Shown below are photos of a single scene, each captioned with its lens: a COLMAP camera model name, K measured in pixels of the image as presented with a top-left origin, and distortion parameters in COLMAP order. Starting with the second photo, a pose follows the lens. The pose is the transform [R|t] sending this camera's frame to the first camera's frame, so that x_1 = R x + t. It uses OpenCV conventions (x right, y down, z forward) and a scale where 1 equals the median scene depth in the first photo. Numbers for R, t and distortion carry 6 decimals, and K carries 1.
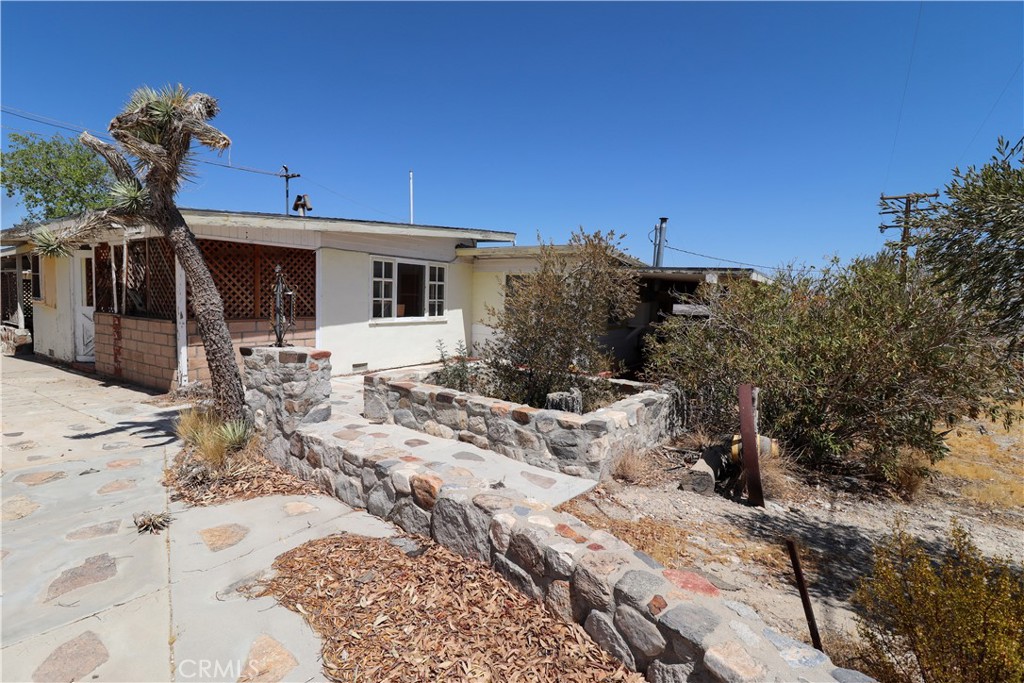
lens RADIAL K [[514.7, 0, 512.3], [0, 514.7, 342.2], [0, 0, 1]] dist [-0.003687, -0.000478]
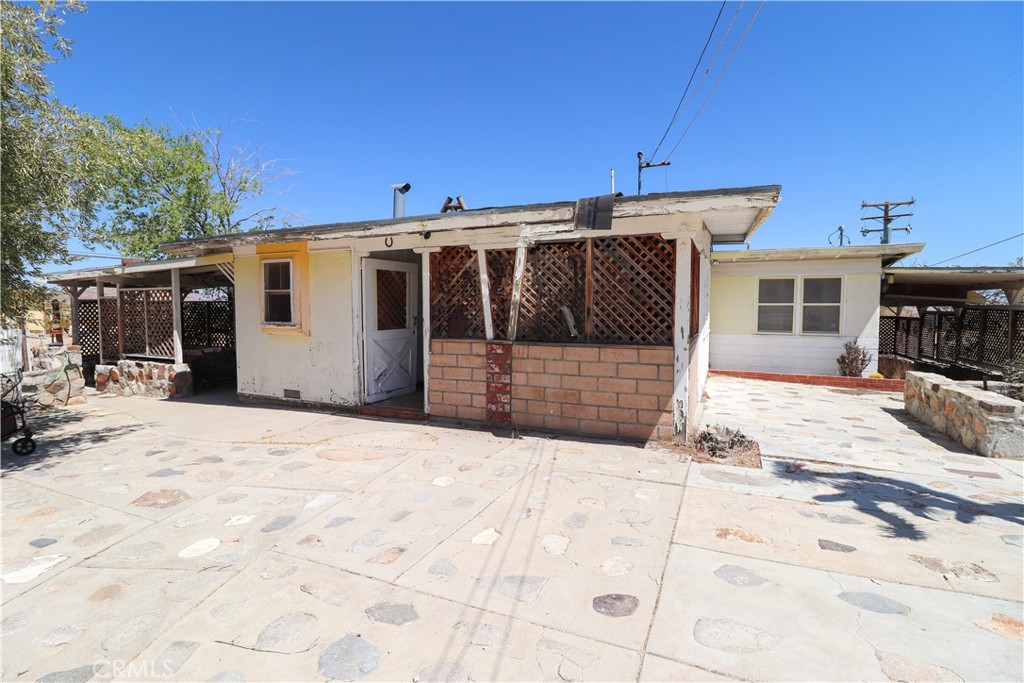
lens RADIAL K [[493.8, 0, 511.5], [0, 493.8, 338.1], [0, 0, 1]] dist [-0.012431, -0.000536]
pose [[0.986213, -0.043134, 0.159759, -0.735334], [0.045864, 0.998857, -0.013442, -0.040454], [-0.158996, 0.020584, 0.987065, 0.238029]]
